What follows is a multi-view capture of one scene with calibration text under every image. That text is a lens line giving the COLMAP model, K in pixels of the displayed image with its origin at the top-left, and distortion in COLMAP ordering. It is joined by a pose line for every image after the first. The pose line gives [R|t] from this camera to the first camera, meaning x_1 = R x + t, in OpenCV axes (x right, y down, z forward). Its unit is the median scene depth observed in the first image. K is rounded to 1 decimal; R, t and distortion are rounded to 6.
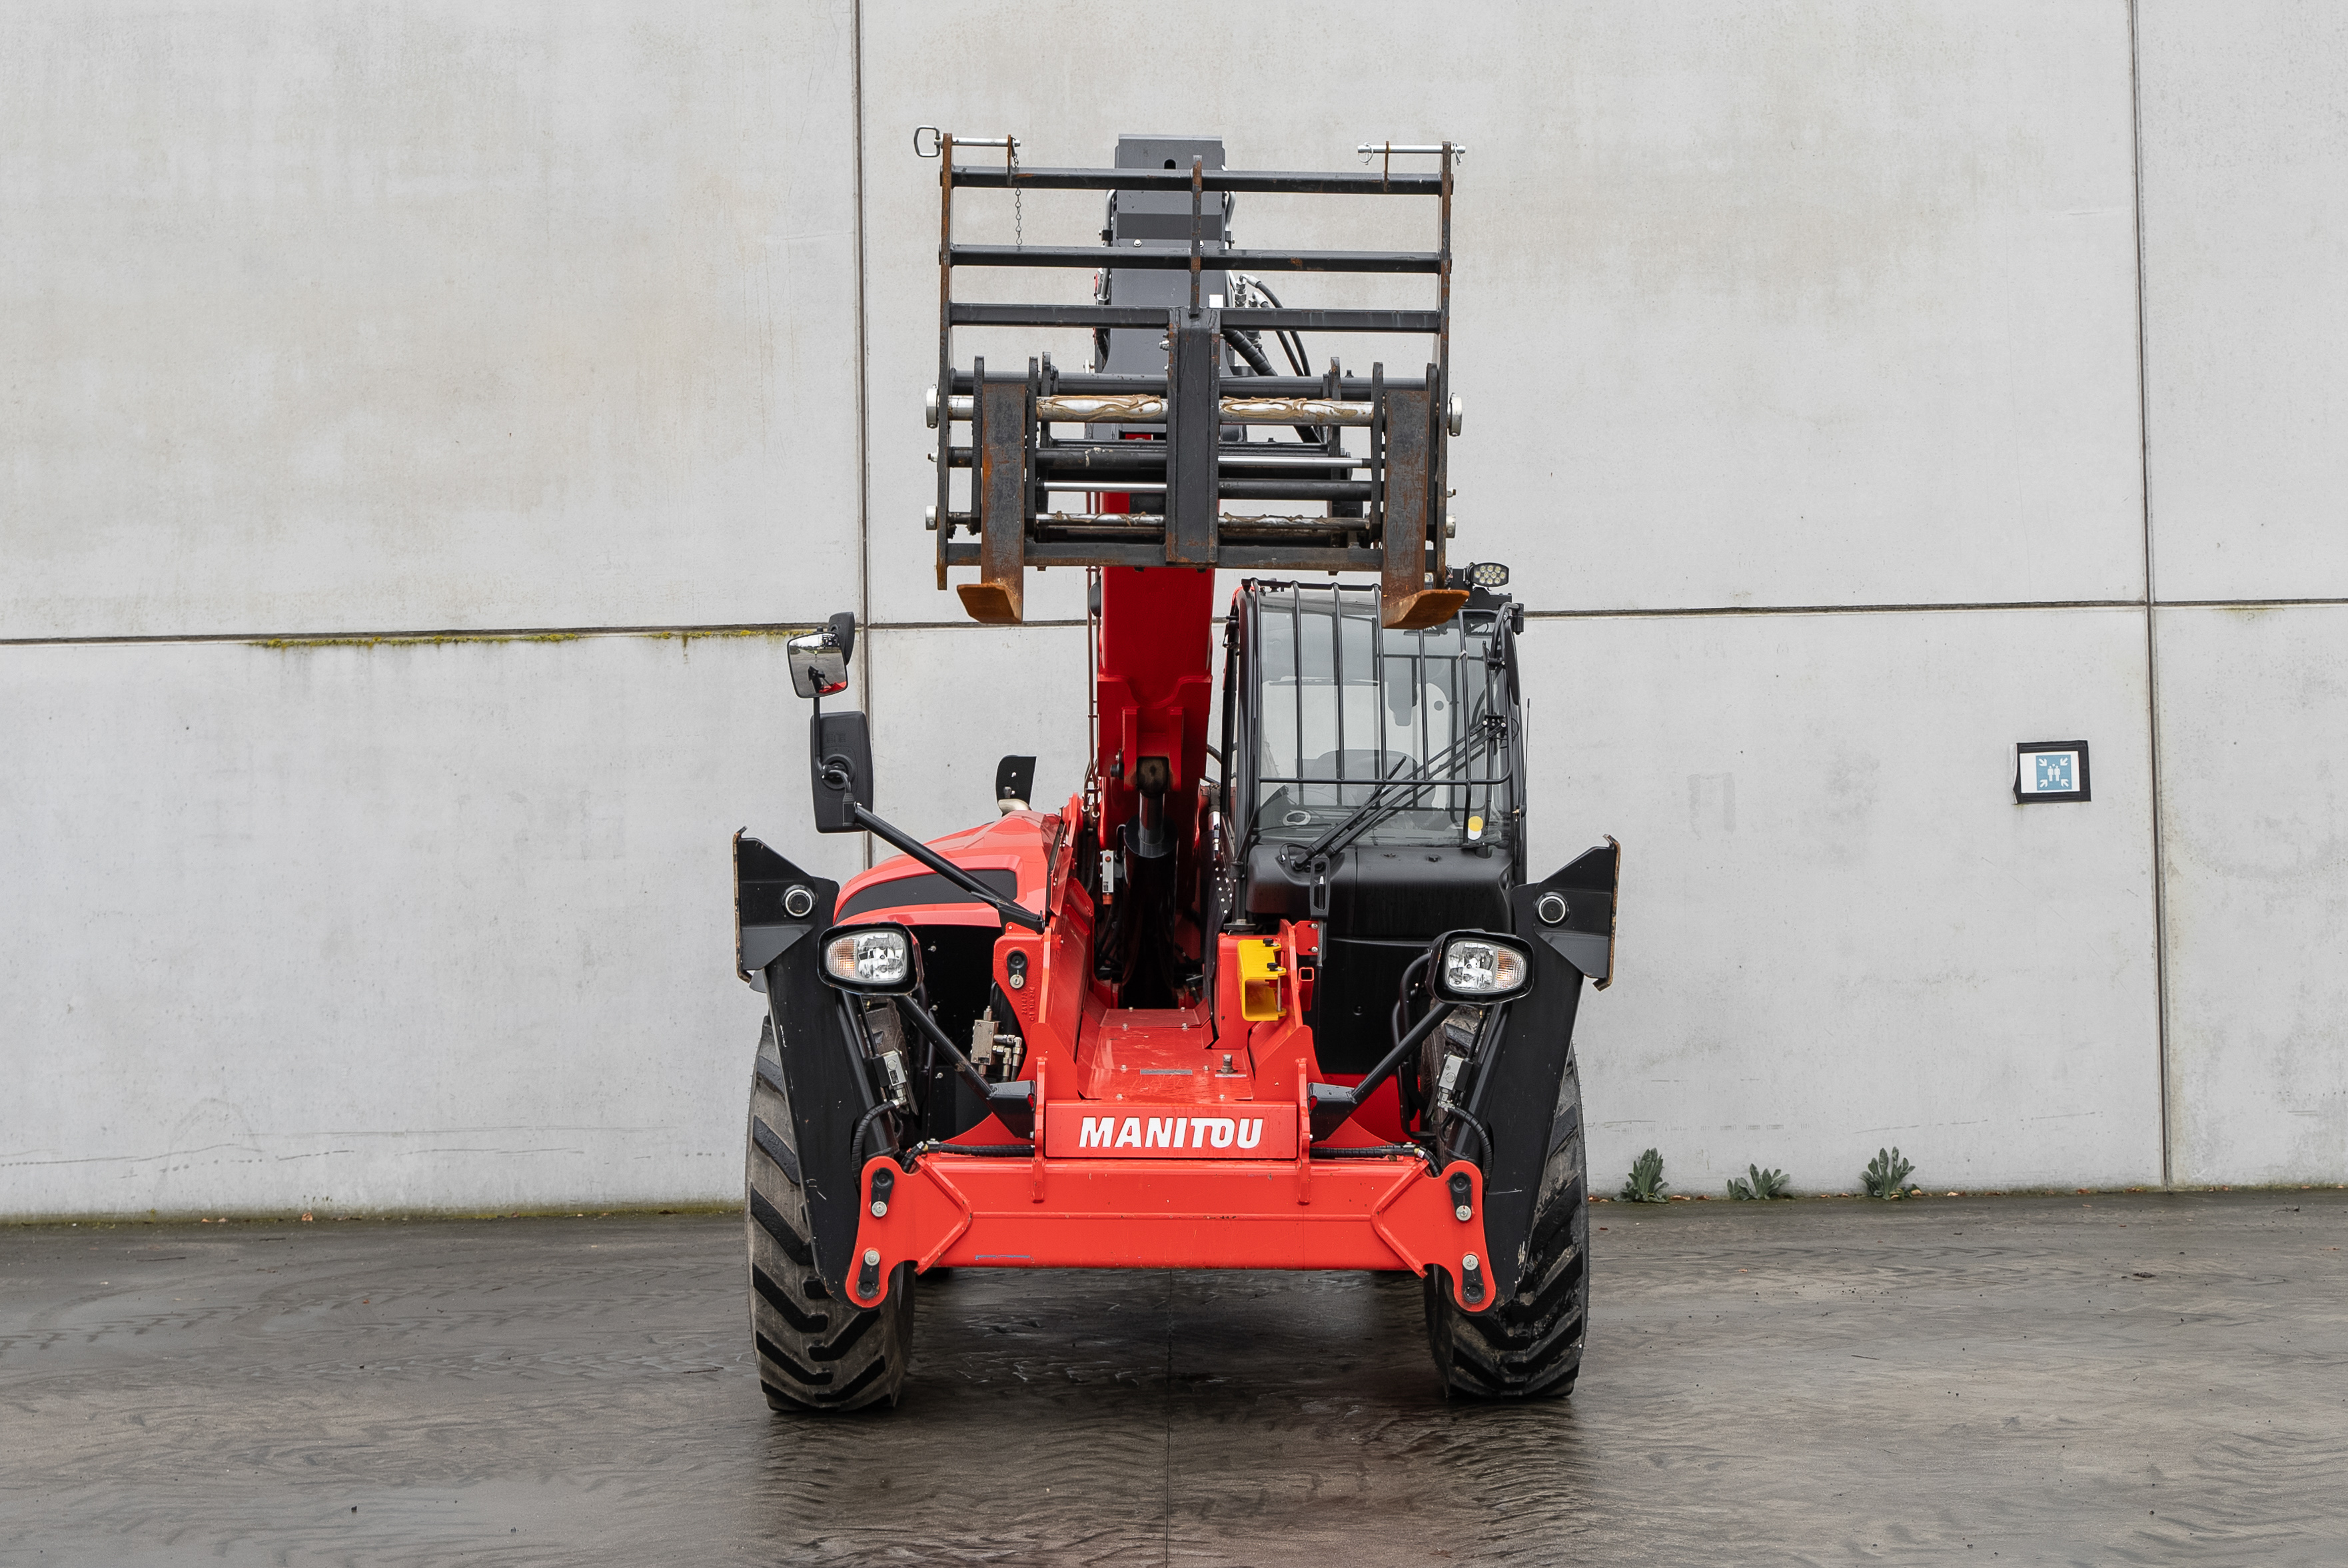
lens RADIAL K [[3586.5, 0, 1181.9], [0, 3586.5, 760.2], [0, 0, 1]] dist [0.003554, -0.038106]
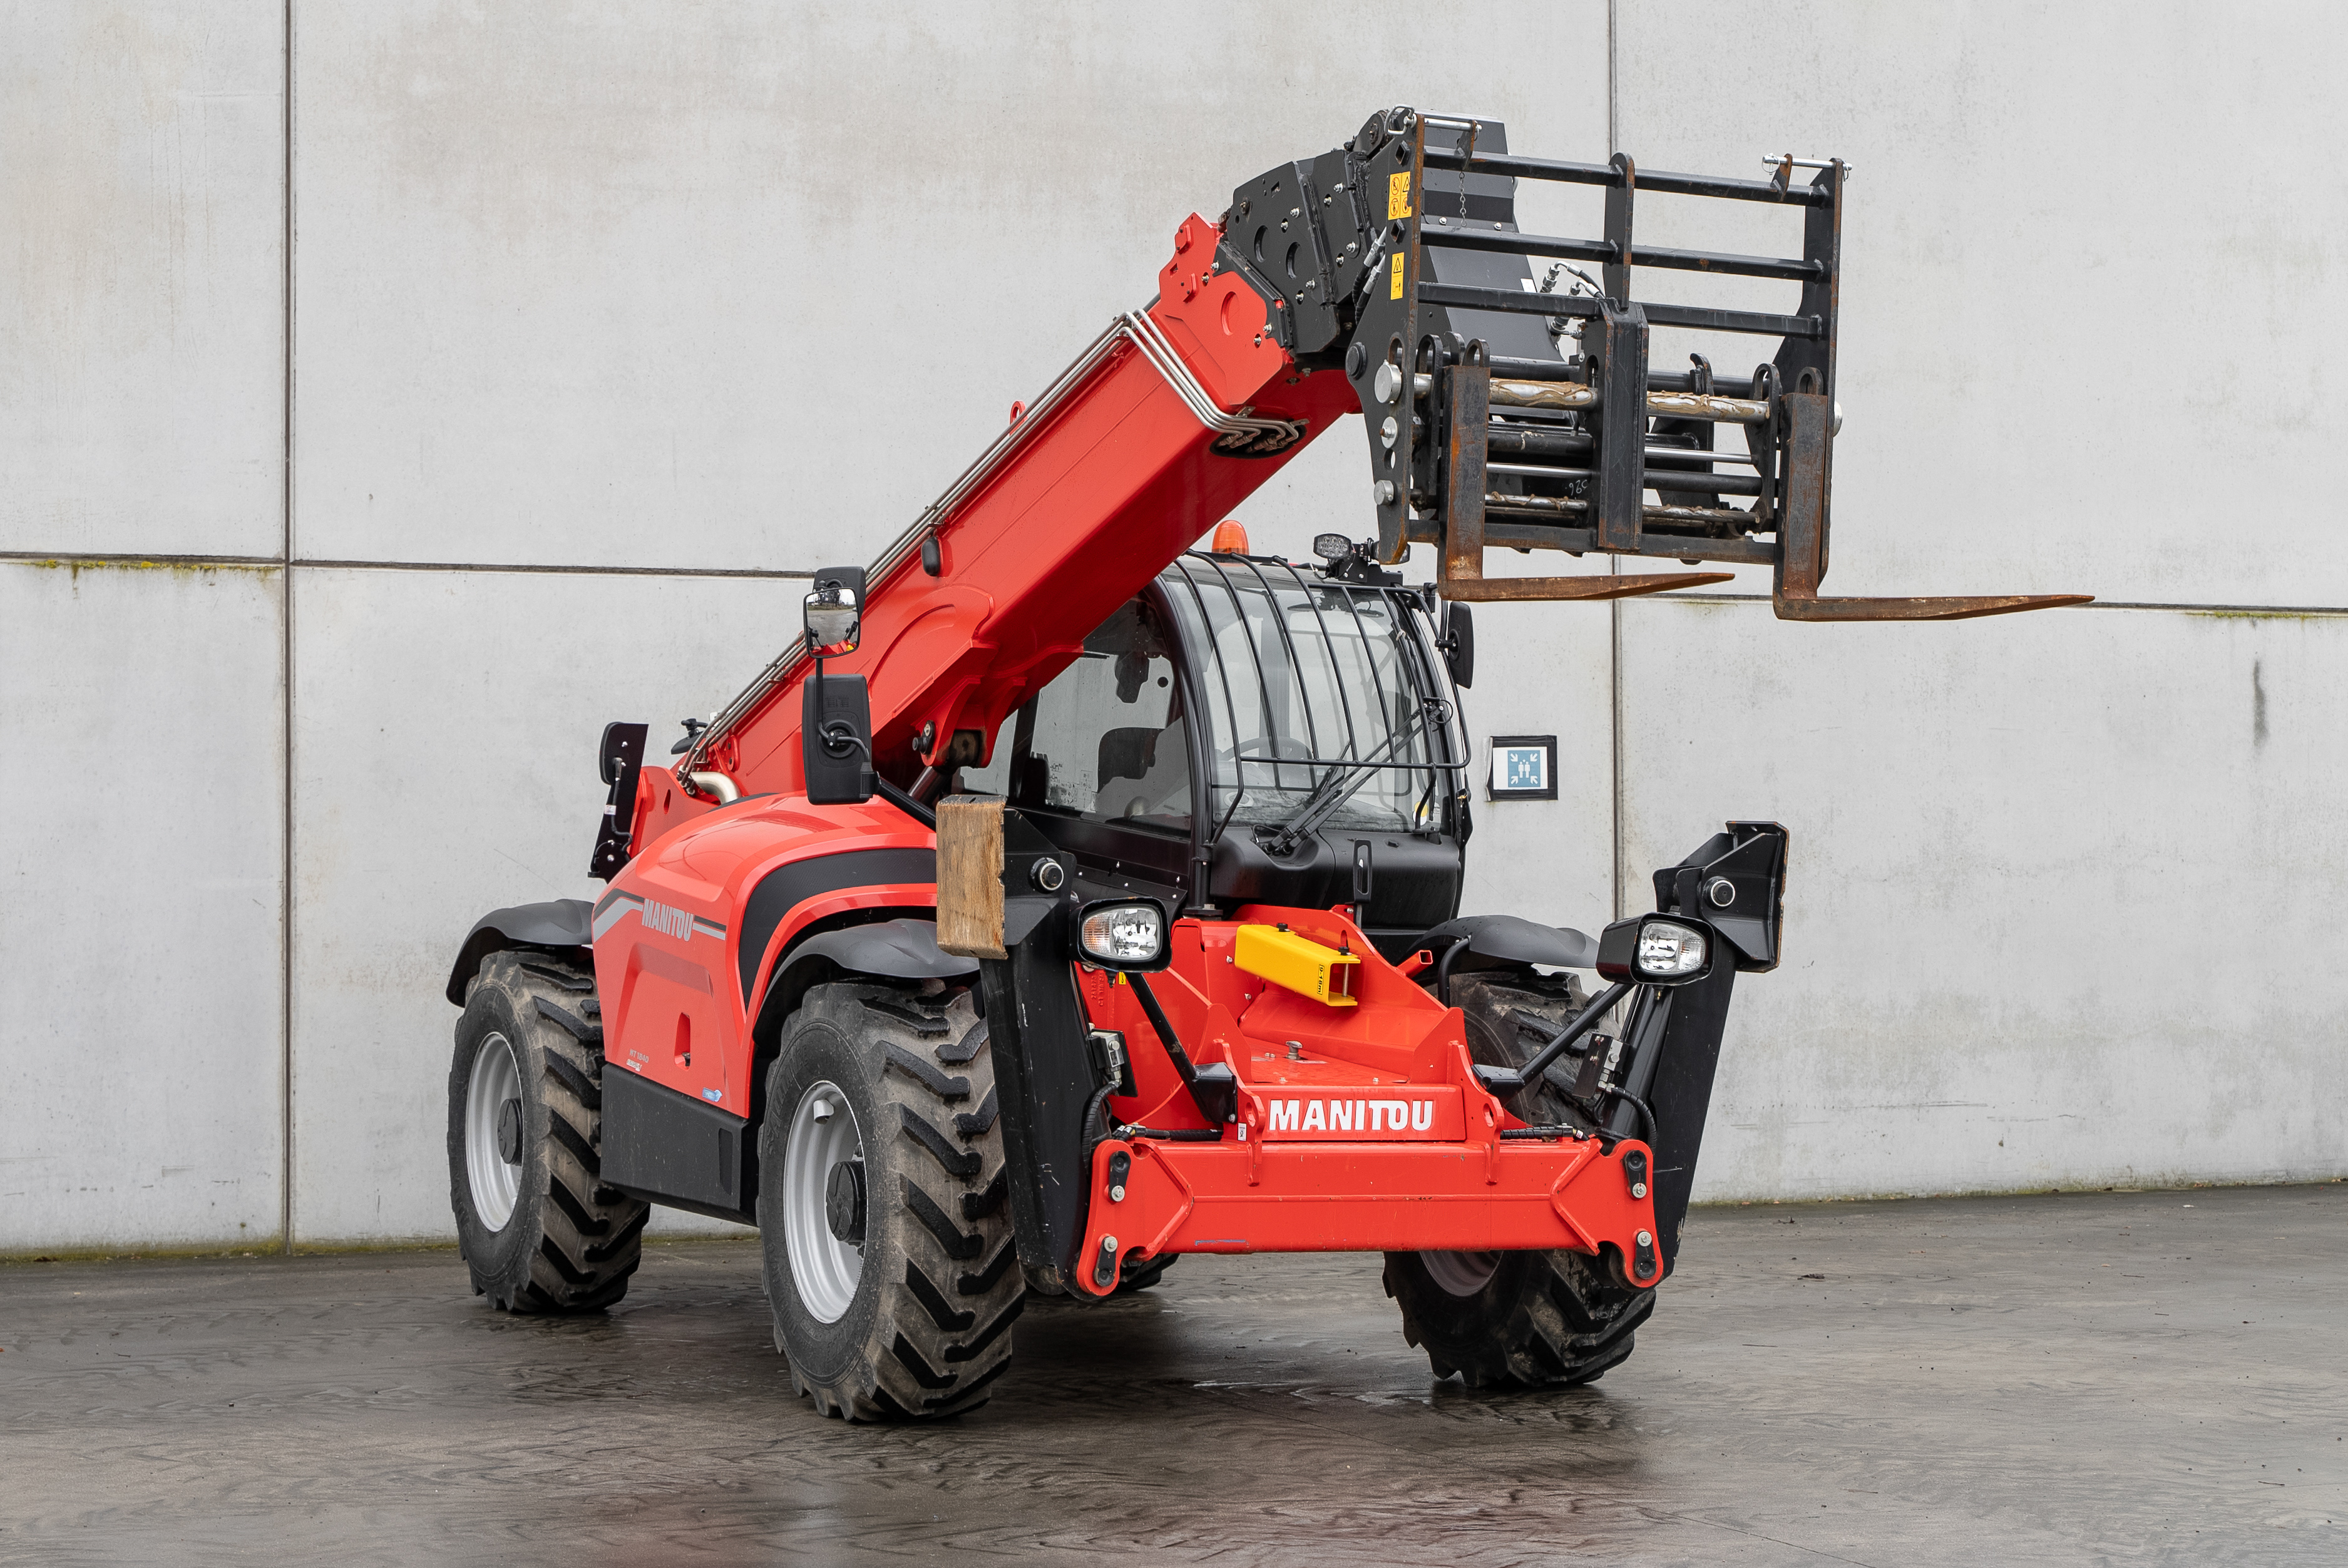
lens RADIAL K [[4742.0, 0, 1103.5], [0, 4742.0, 786.5], [0, 0, 1]] dist [0.008701, -0.089694]
pose [[0.916206, 0.021869, 0.400110, -0.433988], [-0.025470, 0.999669, 0.003684, 0.007685], [-0.399897, -0.013566, 0.916460, -0.122570]]
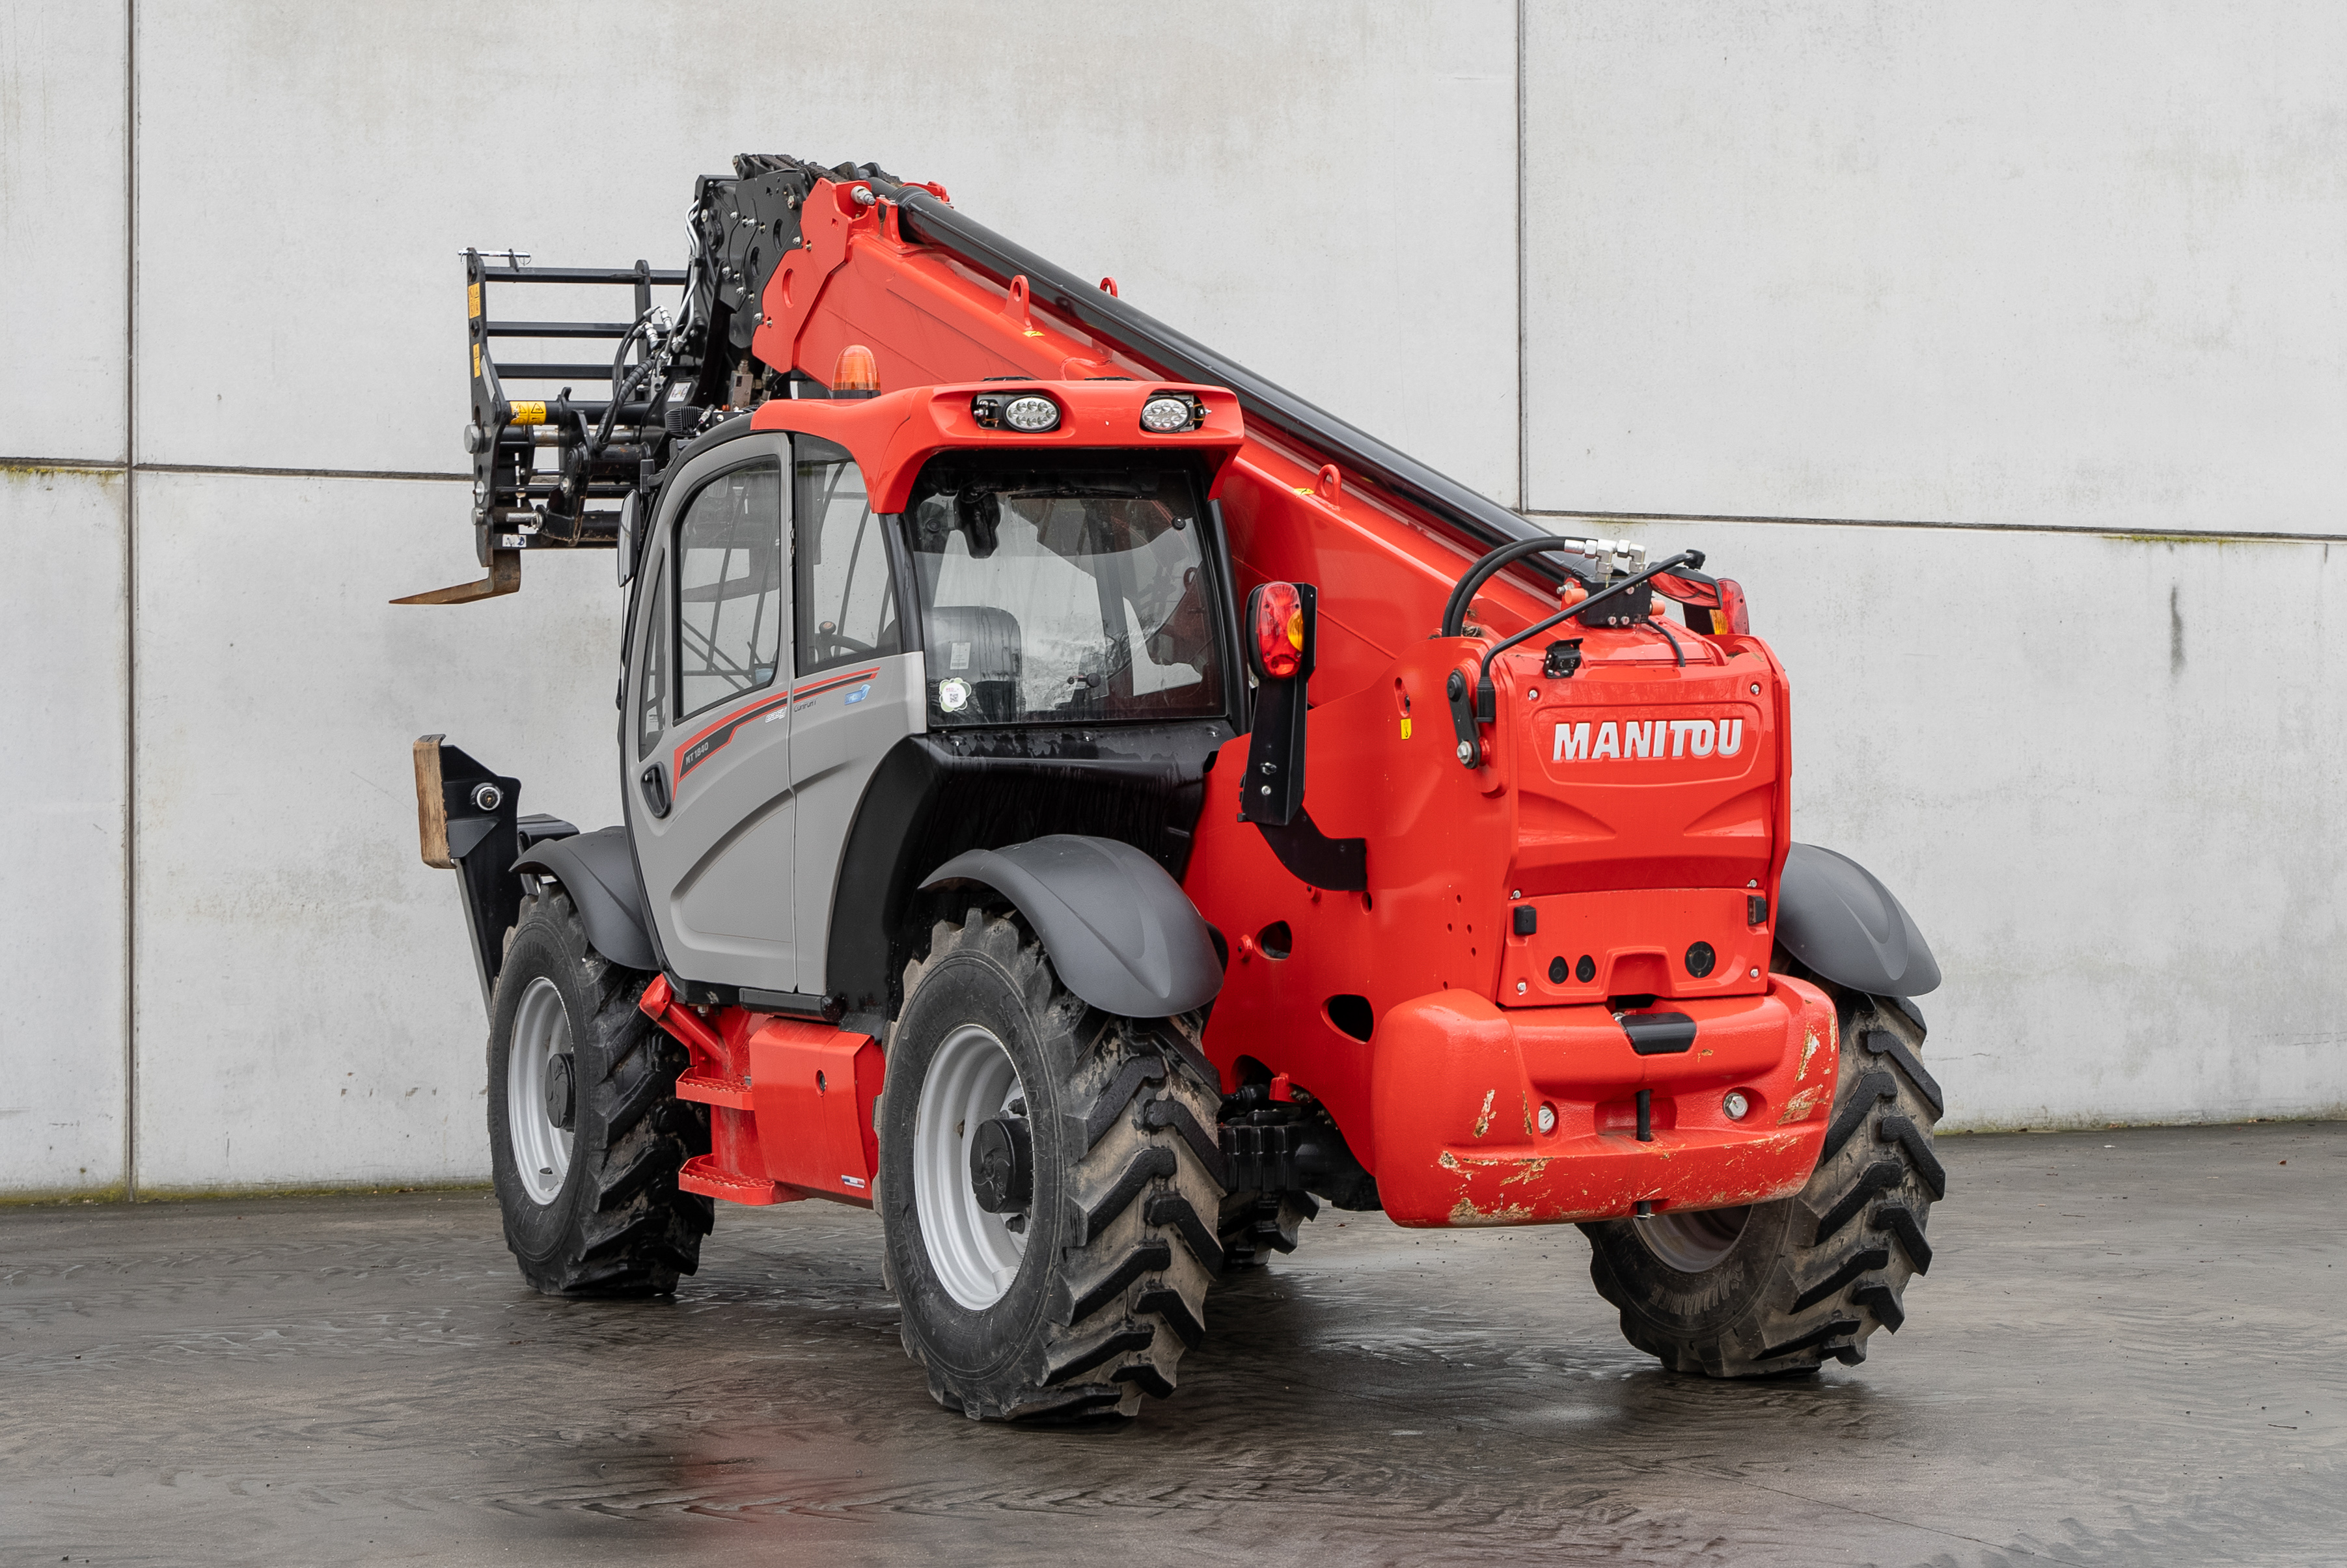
lens RADIAL K [[4728.1, 0, 1173.5], [0, 4728.1, 784.0], [0, 0, 1]] dist [0.019050, -0.173548]
pose [[0.894422, 0.019702, 0.446790, -0.422397], [-0.026662, 0.999601, 0.009294, 0.020709], [-0.446429, -0.020225, 0.894591, -0.051024]]
